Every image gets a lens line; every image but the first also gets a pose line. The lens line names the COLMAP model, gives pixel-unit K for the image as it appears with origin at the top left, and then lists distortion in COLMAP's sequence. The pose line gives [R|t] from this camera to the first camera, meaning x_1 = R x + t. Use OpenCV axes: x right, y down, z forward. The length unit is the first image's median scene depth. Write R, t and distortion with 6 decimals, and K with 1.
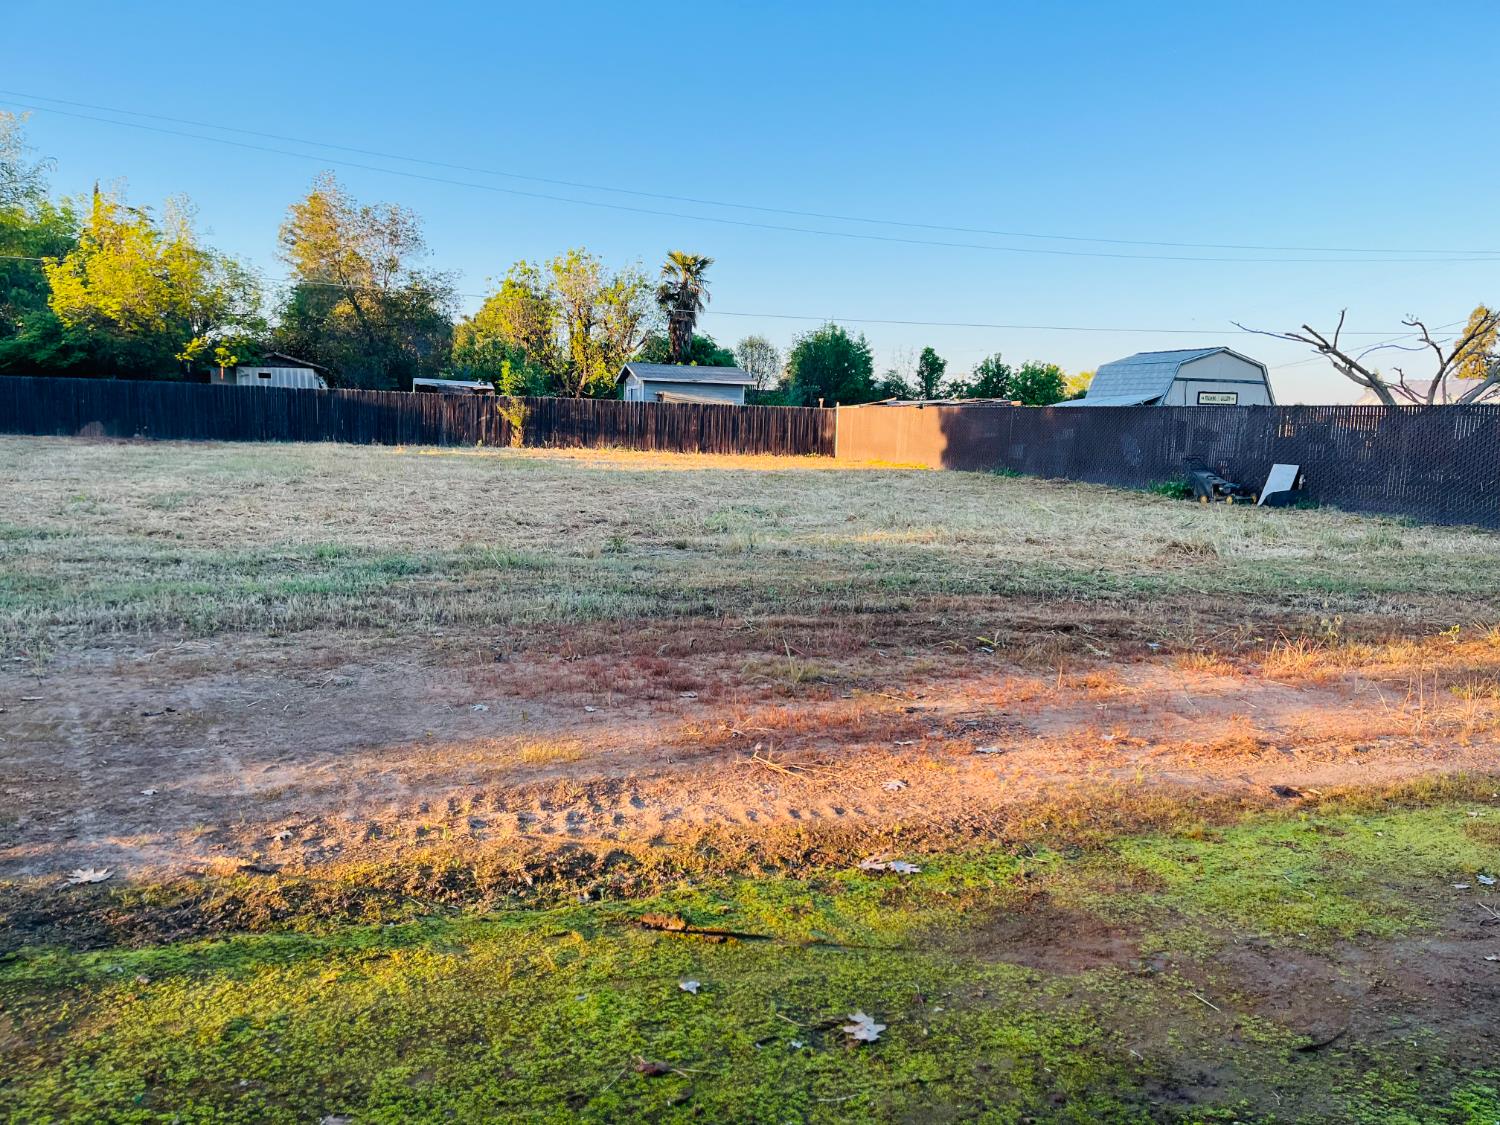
lens RADIAL K [[1134.3, 0, 758.8], [0, 1134.3, 584.6], [0, 0, 1]] dist [0.084801, -0.116942]
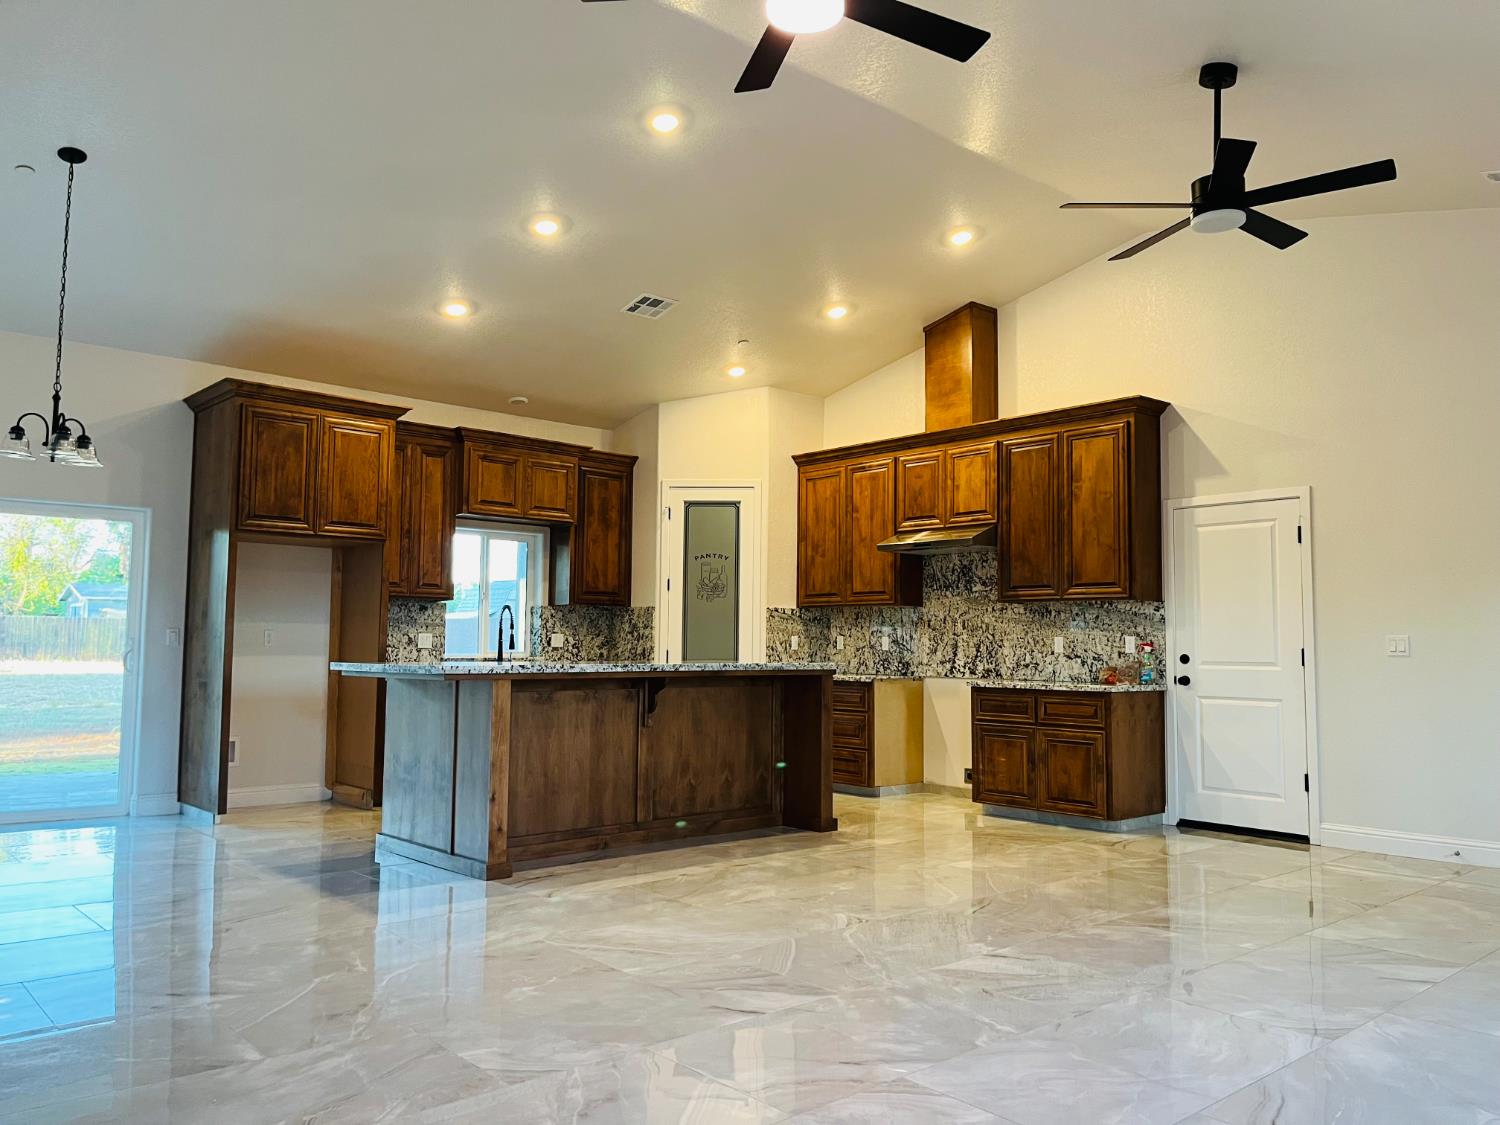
lens RADIAL K [[1134.3, 0, 757.6], [0, 1134.3, 569.8], [0, 0, 1]] dist [0.084801, -0.116942]
pose [[0.912396, 0.006591, 0.409257, 0.189956], [0.073140, 0.981152, -0.178860, 0.225424], [-0.402722, 0.193124, 0.894717, -1.491832]]
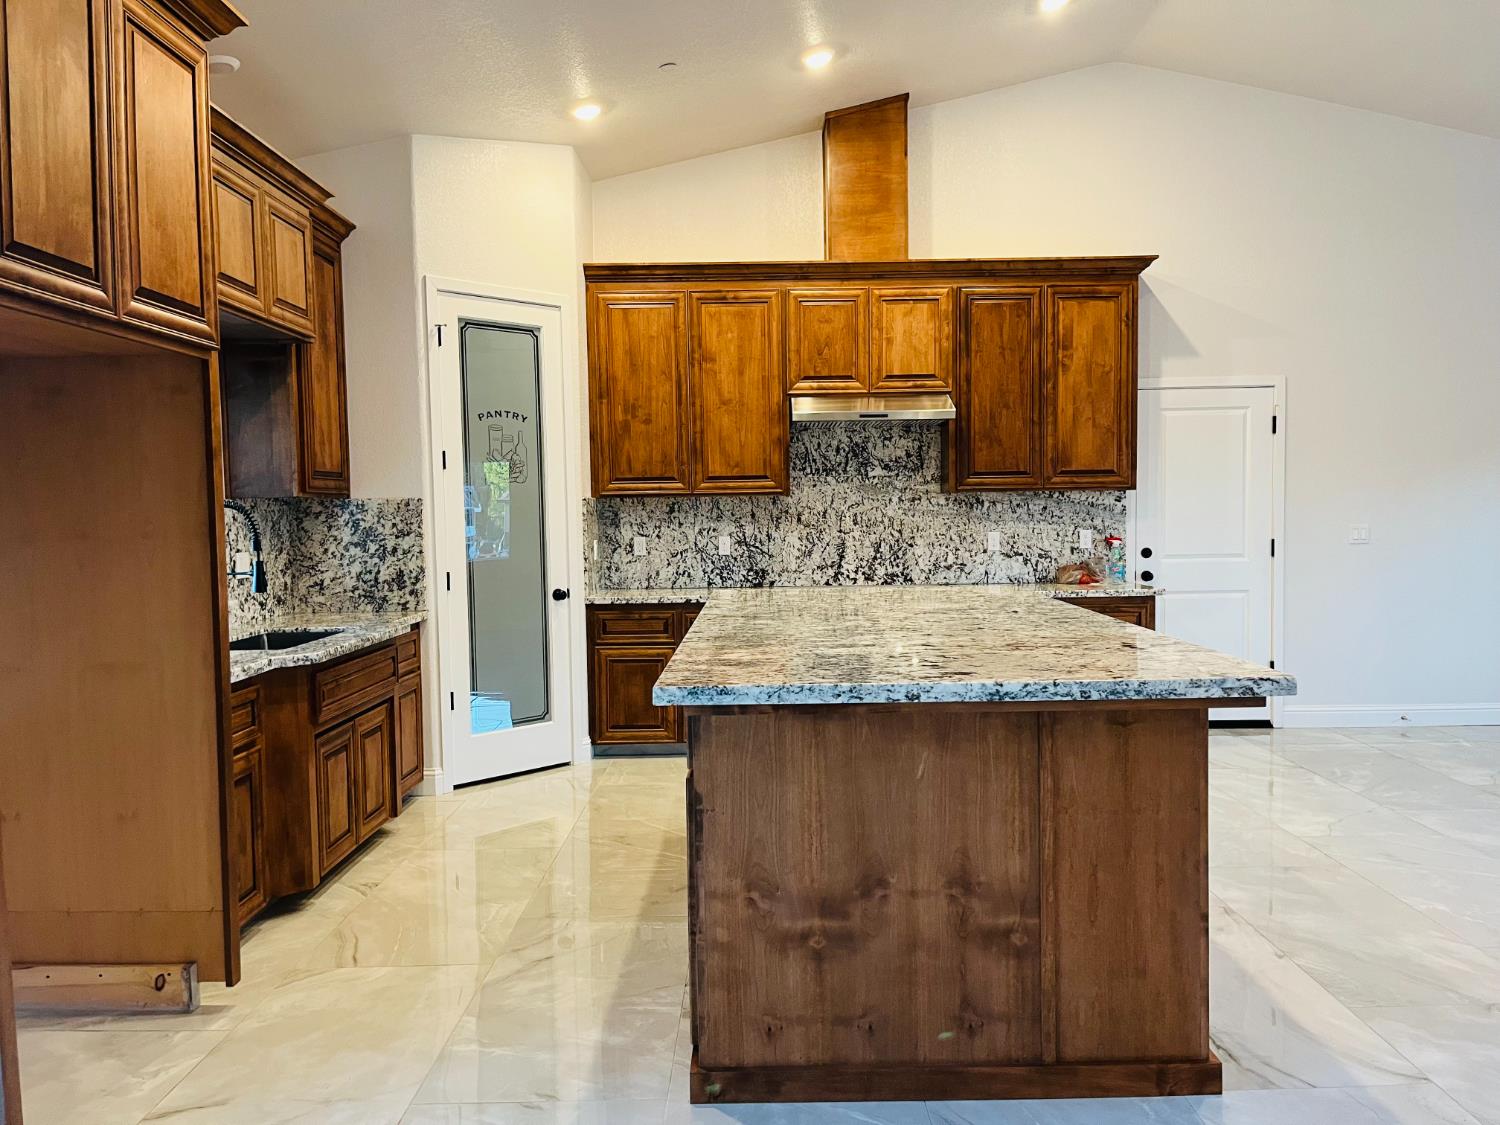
lens RADIAL K [[1134.3, 0, 763.9], [0, 1134.3, 576.4], [0, 0, 1]] dist [0.084801, -0.116942]
pose [[0.297218, -0.092332, 0.950335, -0.033504], [0.152631, 0.987109, 0.048170, 0.081154], [-0.942531, 0.130733, 0.307480, -0.745951]]
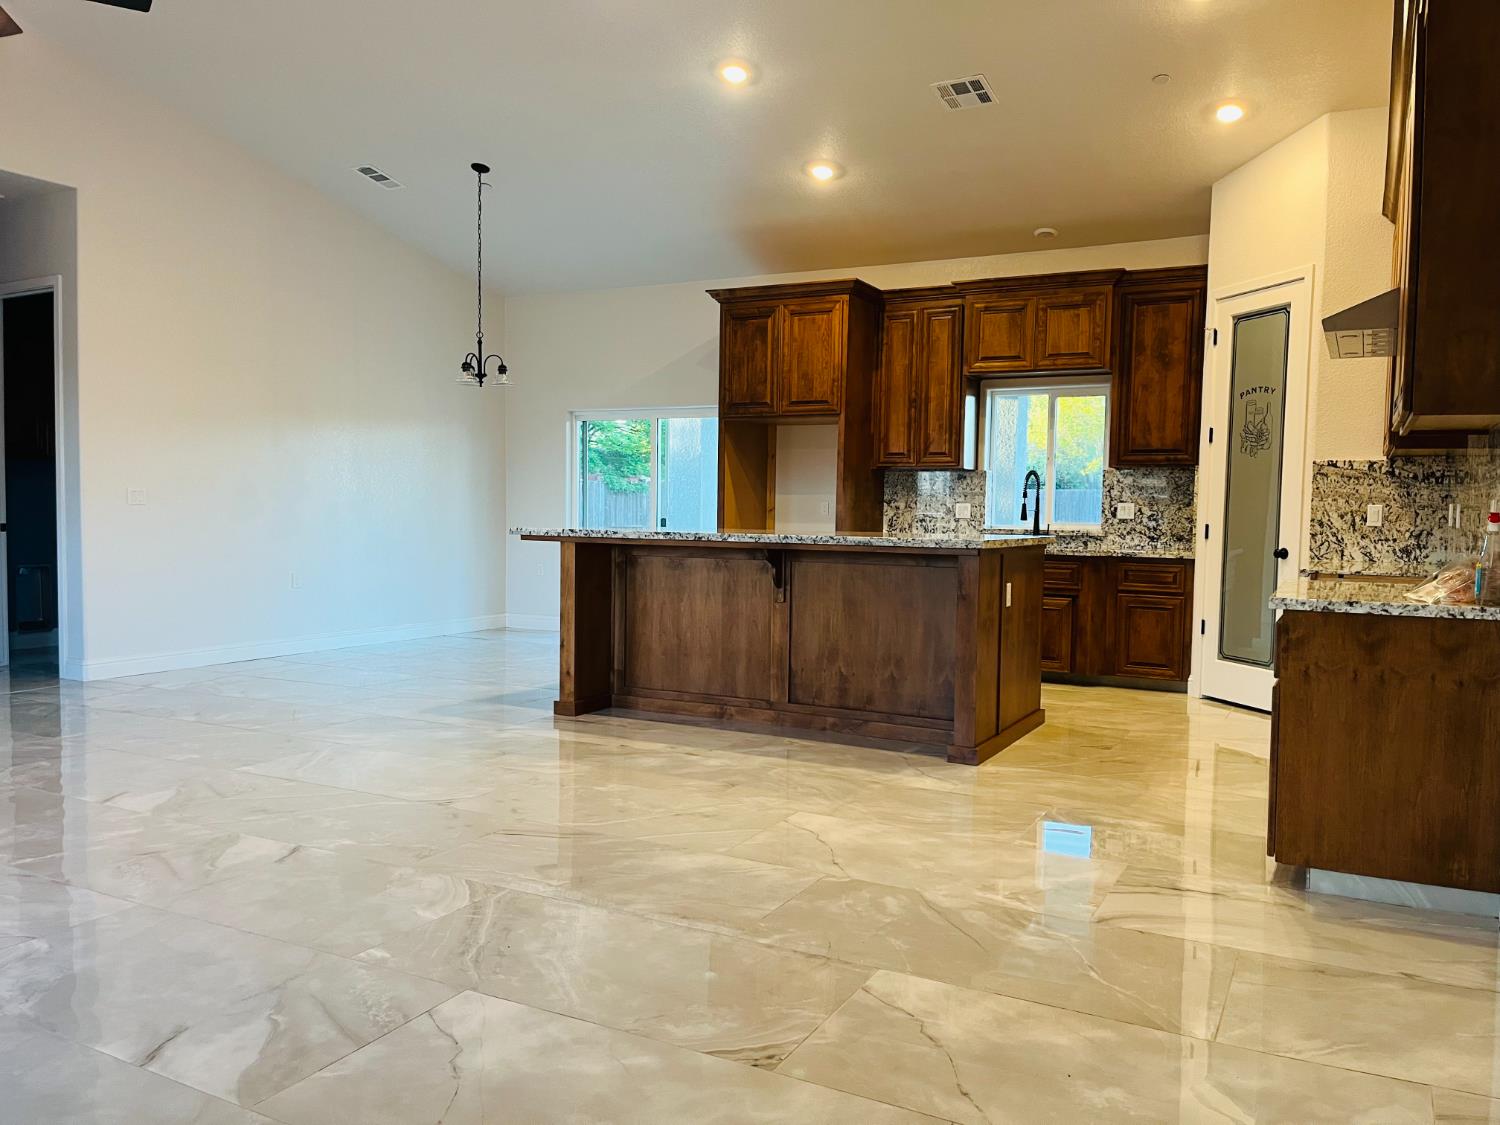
lens RADIAL K [[1134.3, 0, 765.5], [0, 1134.3, 572.2], [0, 0, 1]] dist [0.084801, -0.116942]
pose [[0.707074, 0.021687, -0.706807, 1.012905], [-0.089576, 0.994225, -0.059104, 0.208934], [0.701444, 0.105104, 0.704933, -1.231169]]
